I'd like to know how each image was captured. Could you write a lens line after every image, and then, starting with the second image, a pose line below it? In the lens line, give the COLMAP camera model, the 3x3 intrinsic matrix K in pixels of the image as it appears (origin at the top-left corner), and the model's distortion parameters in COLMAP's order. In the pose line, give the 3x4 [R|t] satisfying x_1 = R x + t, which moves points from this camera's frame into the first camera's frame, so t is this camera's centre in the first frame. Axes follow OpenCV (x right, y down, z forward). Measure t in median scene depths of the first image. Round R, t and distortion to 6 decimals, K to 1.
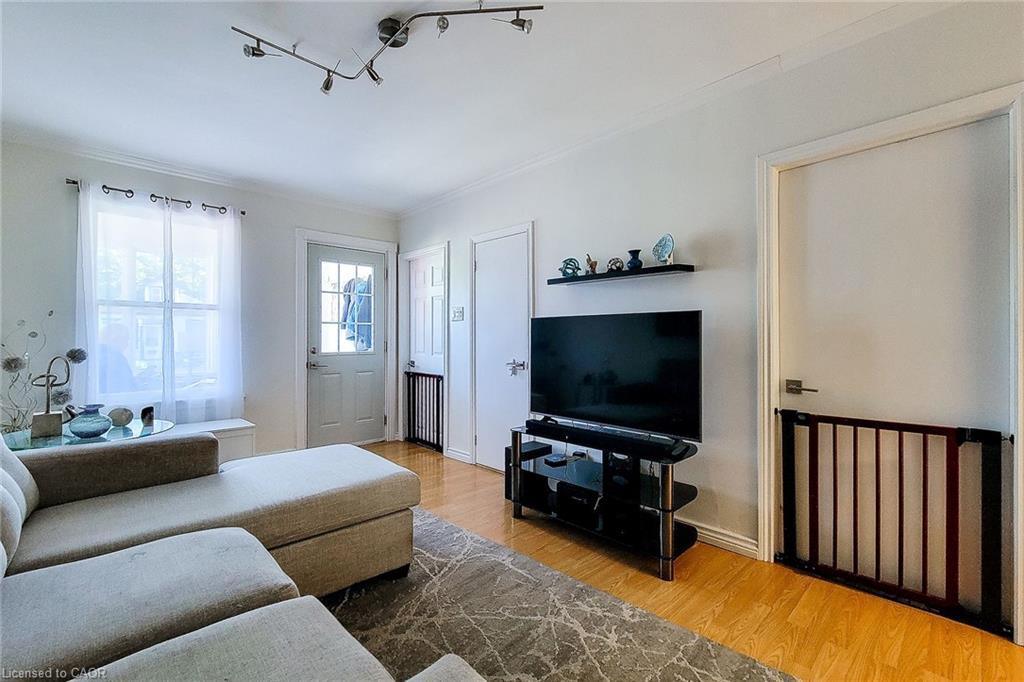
lens RADIAL K [[434.6, 0, 487.6], [0, 434.6, 339.3], [0, 0, 1]] dist [0.000312, 0.000011]
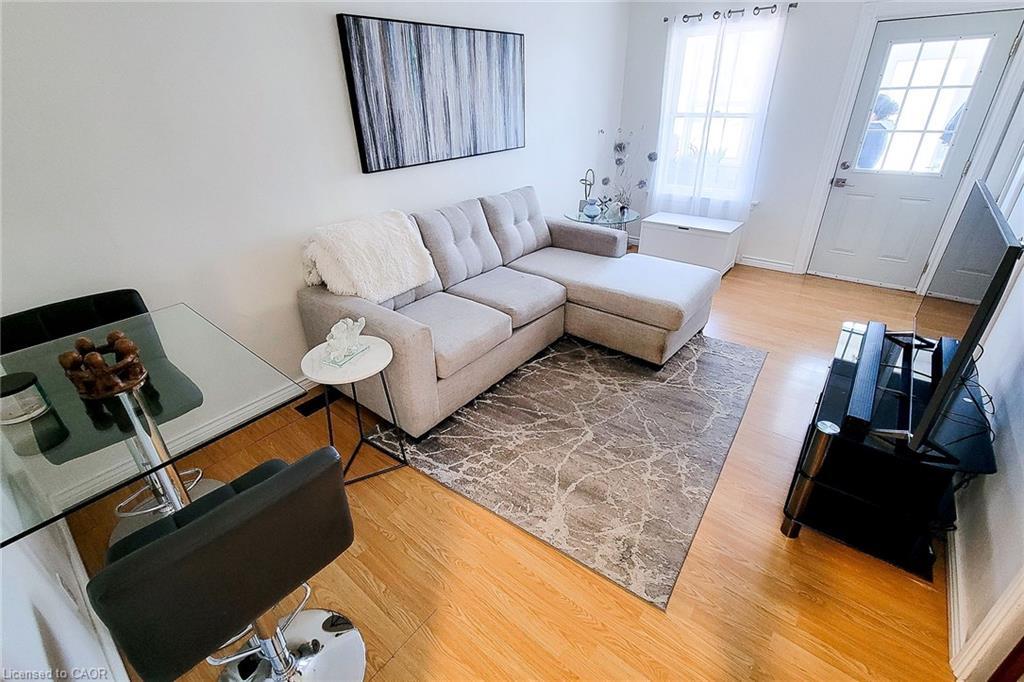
lens RADIAL K [[450.7, 0, 511.0], [0, 450.7, 325.9], [0, 0, 1]] dist [0.001638, 0.000021]
pose [[0.162854, 0.445306, -0.880444, 0.786723], [0.028510, 0.889860, 0.455342, -0.211870], [0.986238, -0.099256, 0.132221, 0.306269]]
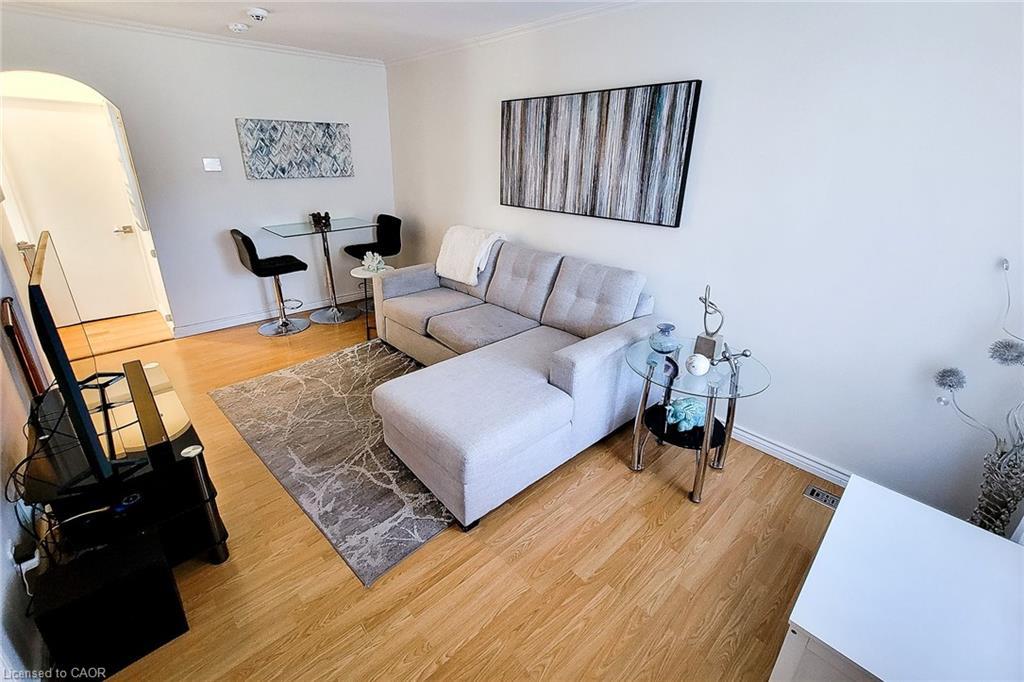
lens RADIAL K [[437.2, 0, 511.2], [0, 437.2, 318.0], [0, 0, 1]] dist [0.003178, -0.005500]
pose [[-0.998982, -0.008768, -0.044245, -0.393410], [-0.023460, 0.938800, 0.343663, -0.205017], [0.038524, 0.344352, -0.938050, 1.717727]]
